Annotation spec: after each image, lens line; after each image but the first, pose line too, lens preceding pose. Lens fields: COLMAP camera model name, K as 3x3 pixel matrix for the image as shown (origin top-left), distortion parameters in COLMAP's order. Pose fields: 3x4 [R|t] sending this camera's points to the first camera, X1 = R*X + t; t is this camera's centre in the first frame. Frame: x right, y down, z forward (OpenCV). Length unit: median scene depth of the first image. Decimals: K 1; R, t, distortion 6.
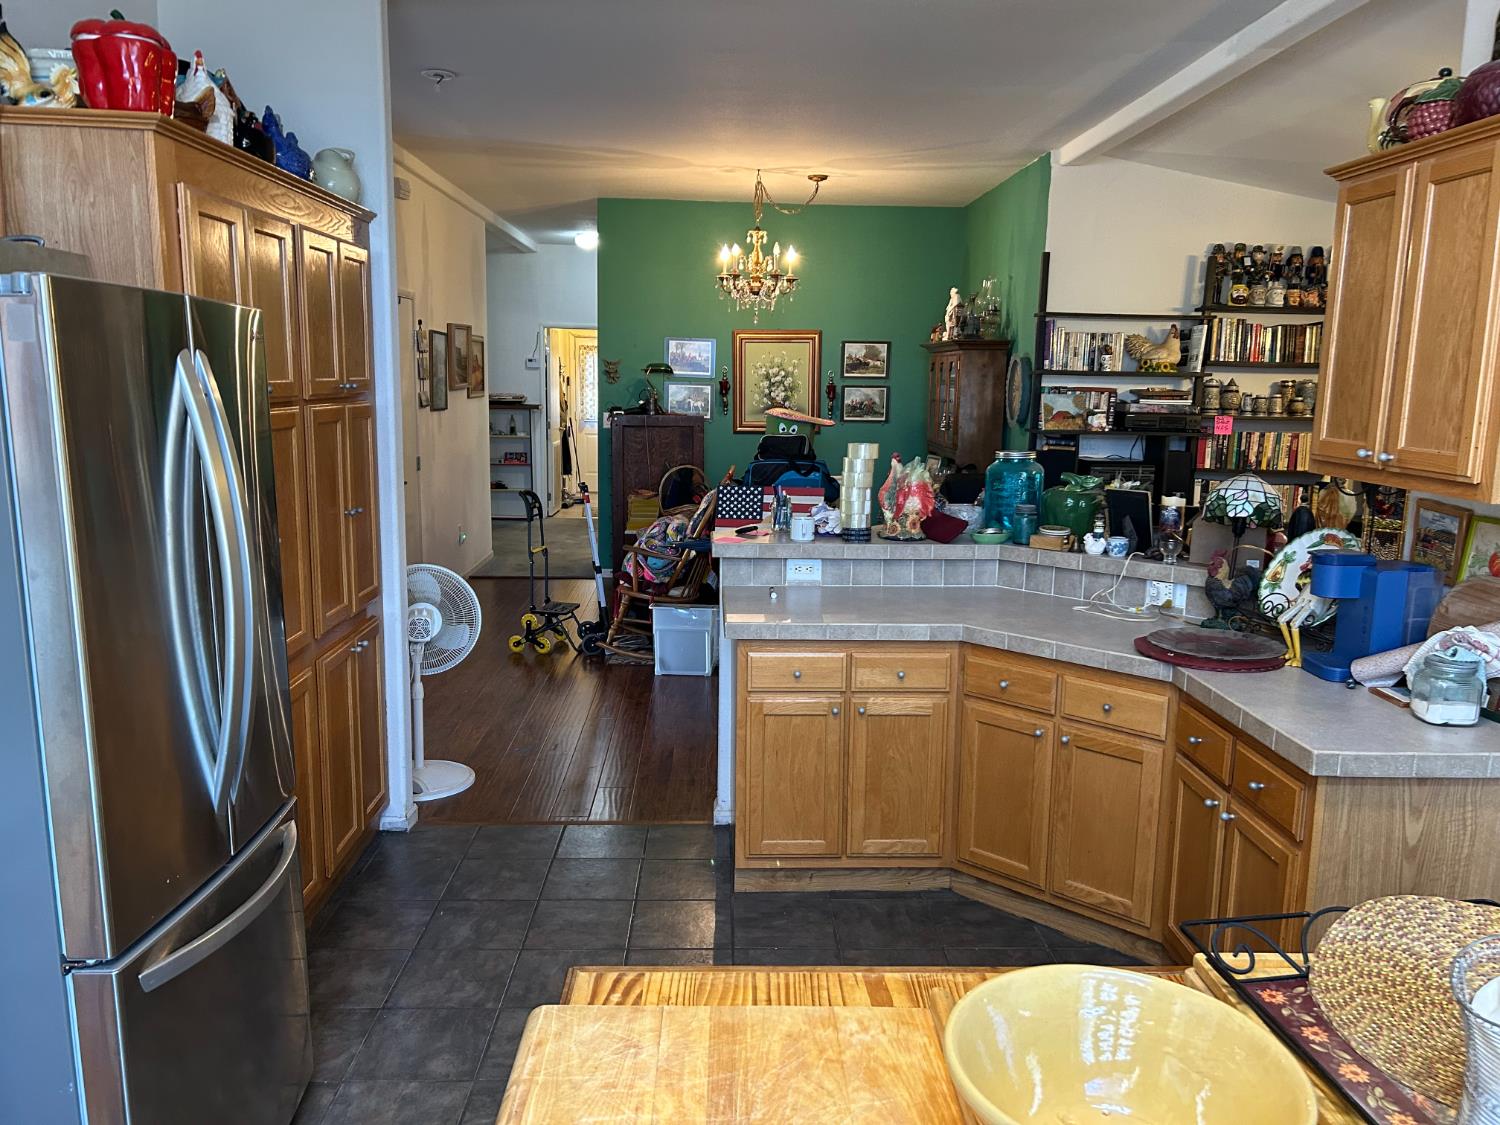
lens RADIAL K [[1118.7, 0, 754.1], [0, 1118.7, 560.2], [0, 0, 1]] dist [0.033060, -0.049255]
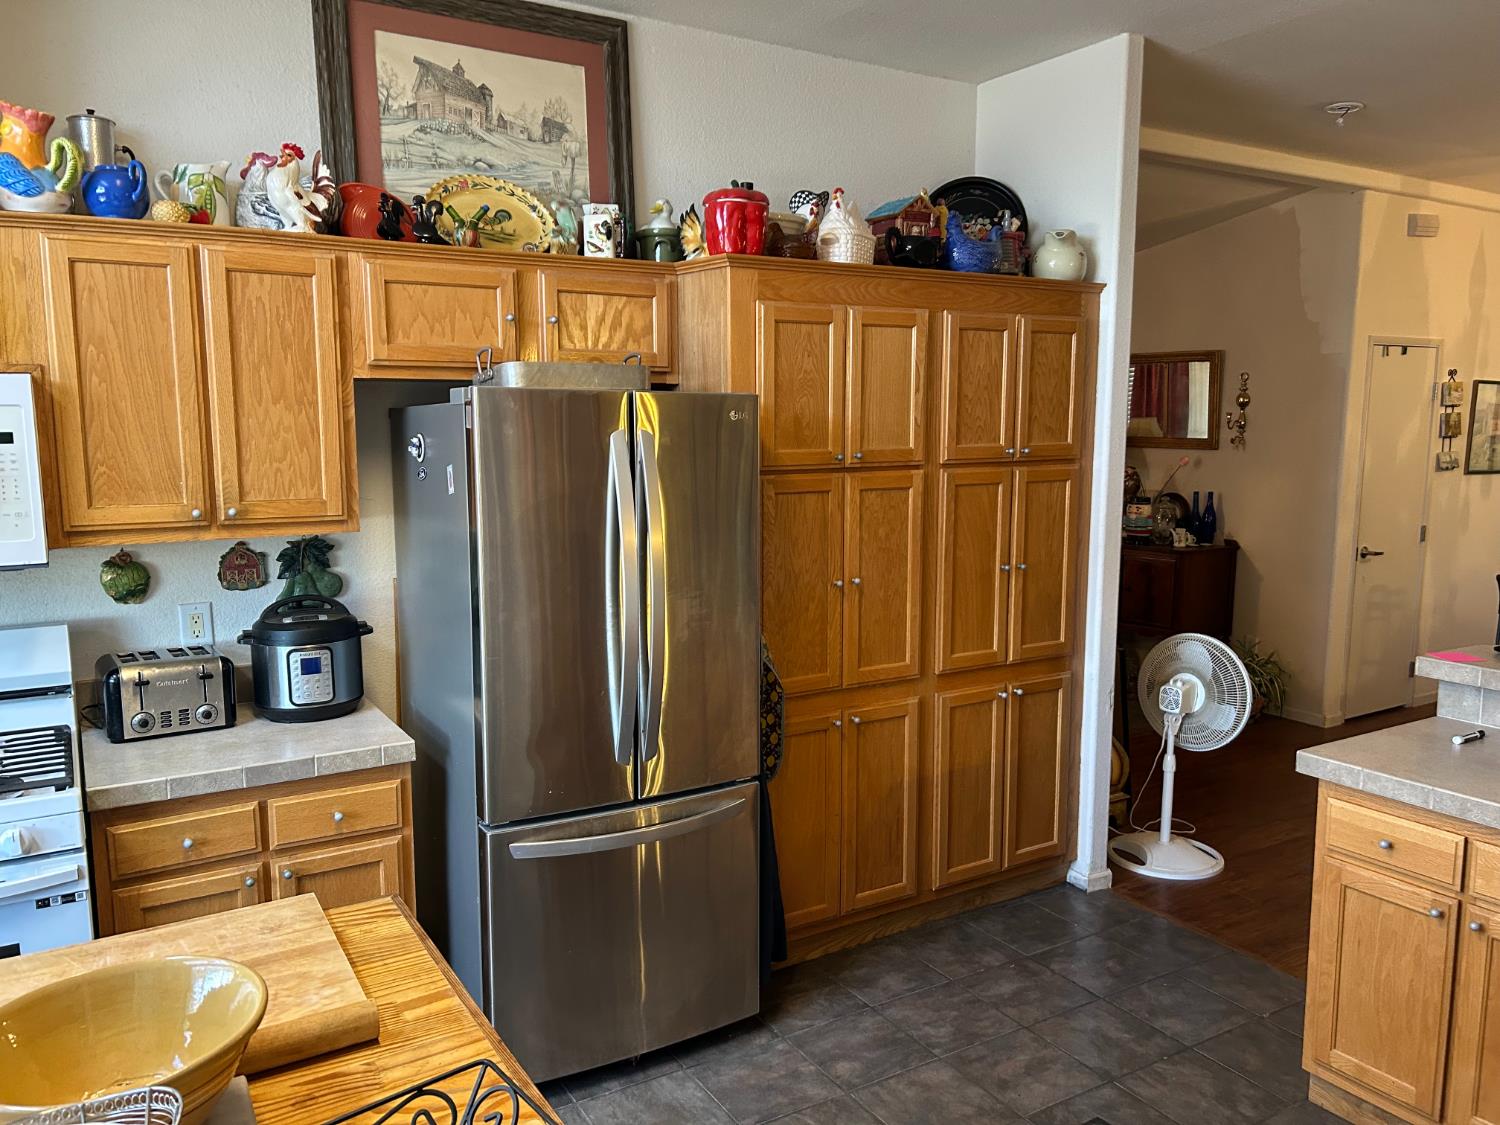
lens RADIAL K [[1118.7, 0, 755.8], [0, 1118.7, 563.4], [0, 0, 1]] dist [0.033060, -0.049255]
pose [[0.495190, 0.096845, -0.863370, 0.443506], [-0.134598, 0.990321, 0.033886, -0.049531], [0.858295, 0.099428, 0.503432, 0.248068]]
